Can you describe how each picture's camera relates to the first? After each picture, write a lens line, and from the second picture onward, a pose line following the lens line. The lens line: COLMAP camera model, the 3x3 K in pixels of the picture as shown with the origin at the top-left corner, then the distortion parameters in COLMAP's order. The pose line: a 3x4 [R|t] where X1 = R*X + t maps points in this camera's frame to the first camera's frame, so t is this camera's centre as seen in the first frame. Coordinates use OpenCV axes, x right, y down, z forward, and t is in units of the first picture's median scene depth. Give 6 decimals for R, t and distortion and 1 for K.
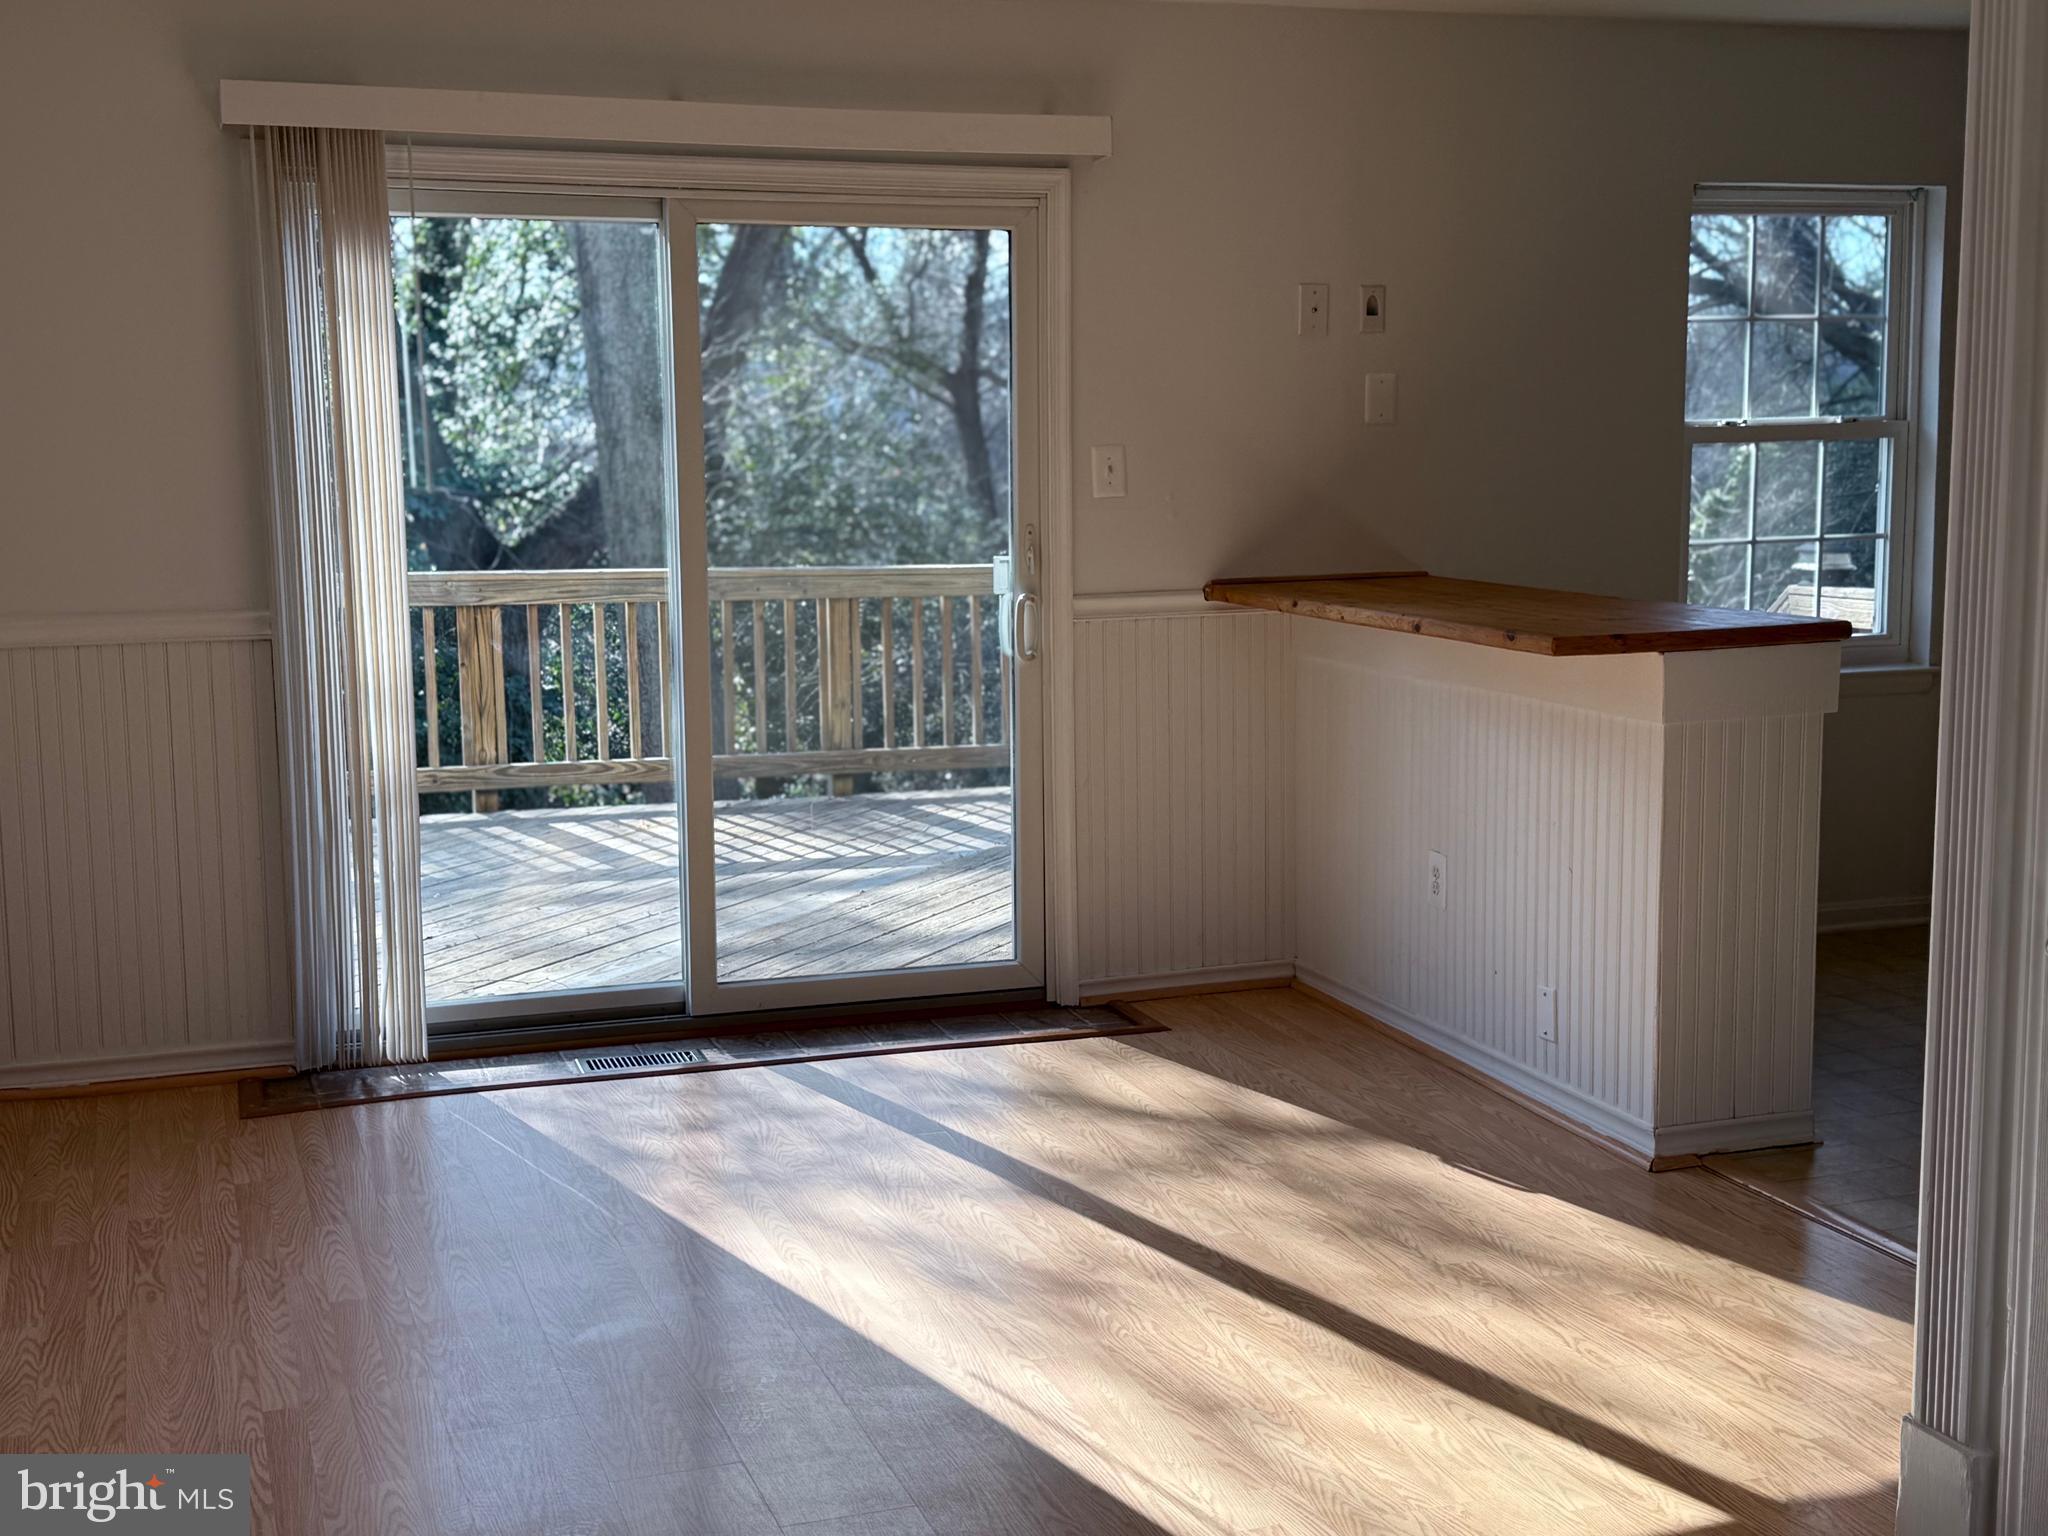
lens RADIAL K [[2402.2, 0, 1024.0], [0, 2402.2, 768.0], [0, 0, 1]] dist [0.007488, 0.004800]
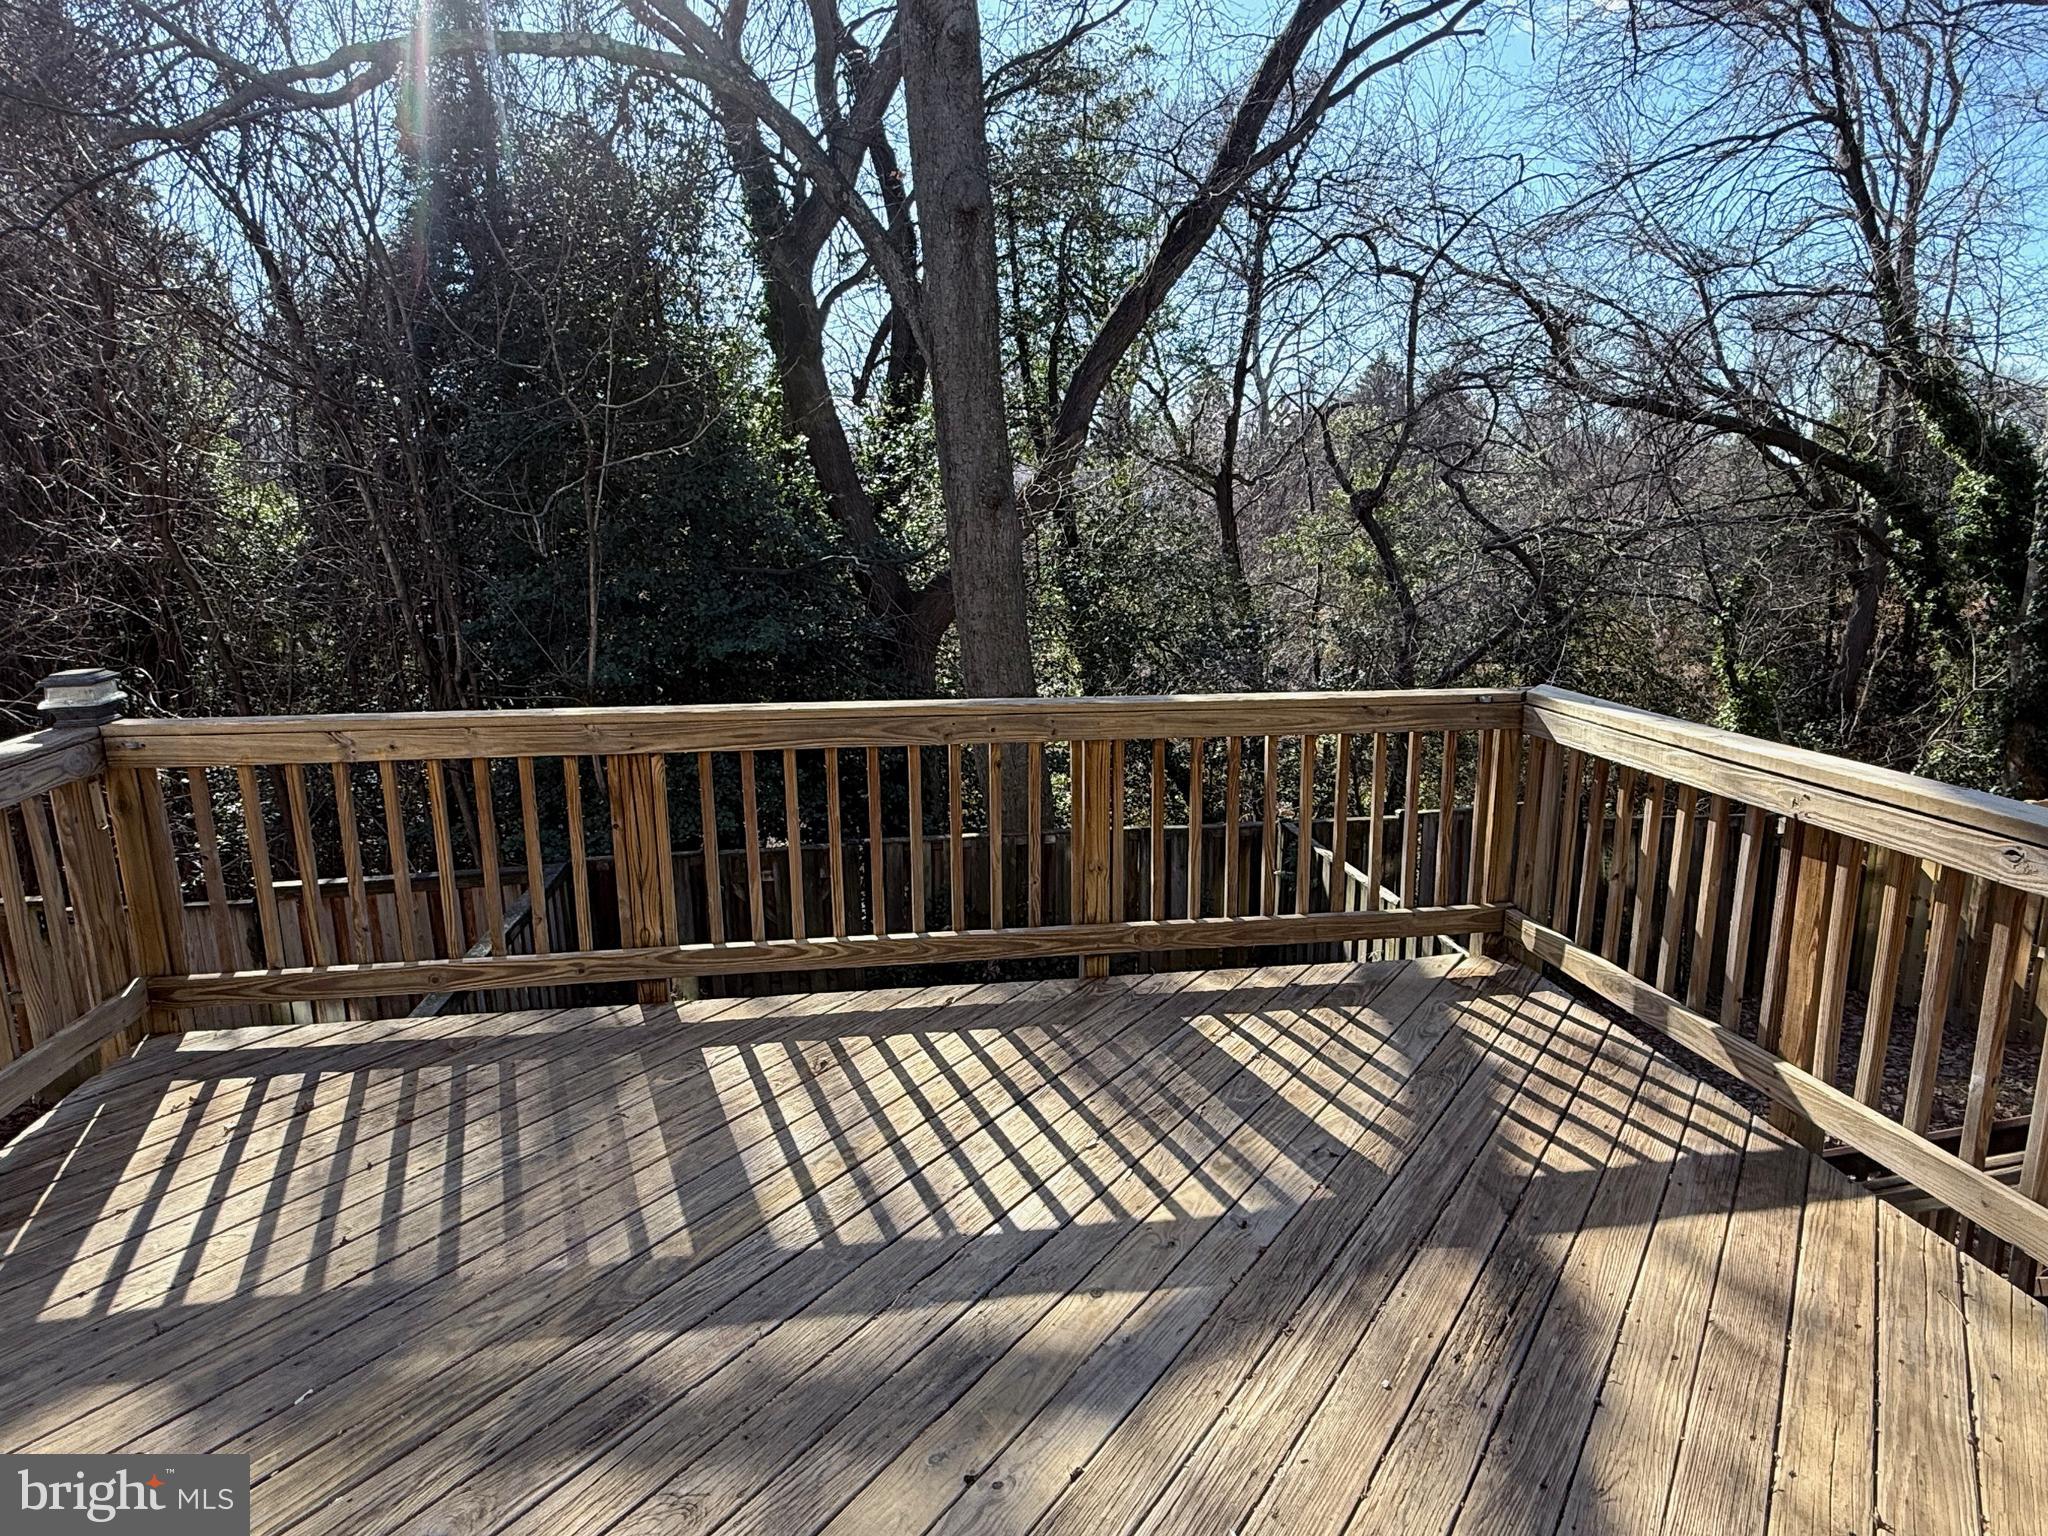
lens RADIAL K [[1164.0, 0, 1024.0], [0, 1164.0, 768.0], [0, 0, 1]] dist [-0.017610, 0.000903]
pose [[0.982947, 0.032146, -0.181059, -0.008563], [-0.017913, 0.996657, 0.079706, -0.025309], [0.183017, -0.075103, 0.980237, 0.172491]]
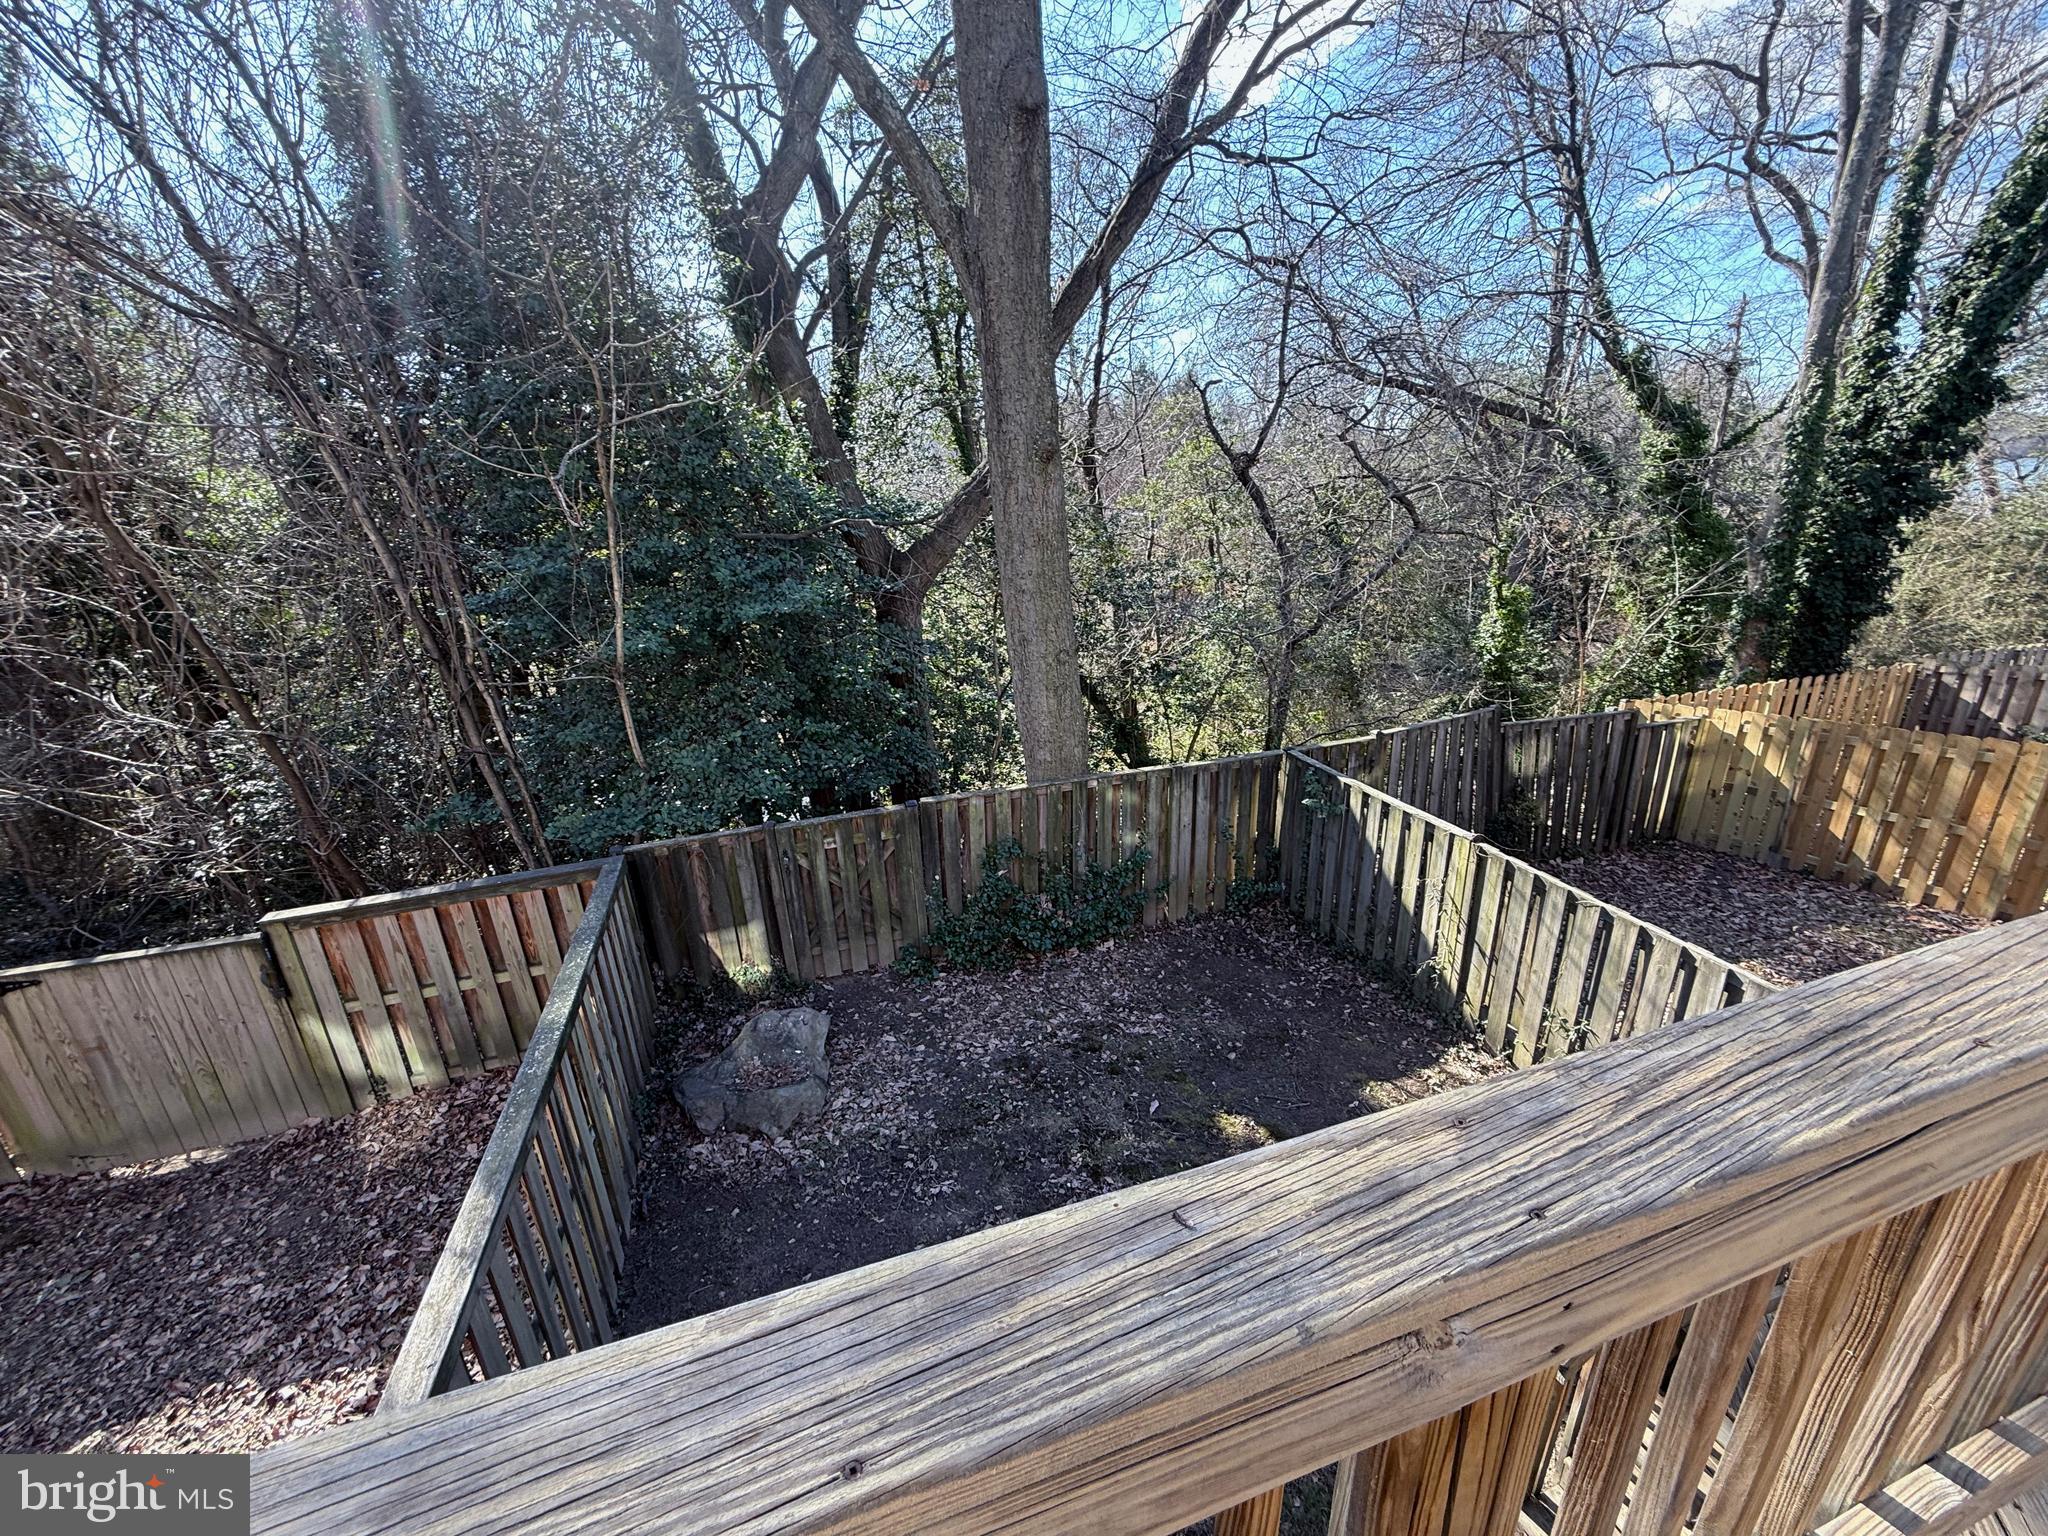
lens RADIAL K [[814.3, 0, 1024.0], [0, 814.3, 768.0], [0, 0, 1]] dist [-0.010552, -0.000184]
pose [[0.999183, -0.020232, -0.034973, -0.031406], [0.026787, 0.979727, 0.198539, -0.028193], [0.030247, -0.199314, 0.979469, 0.201705]]
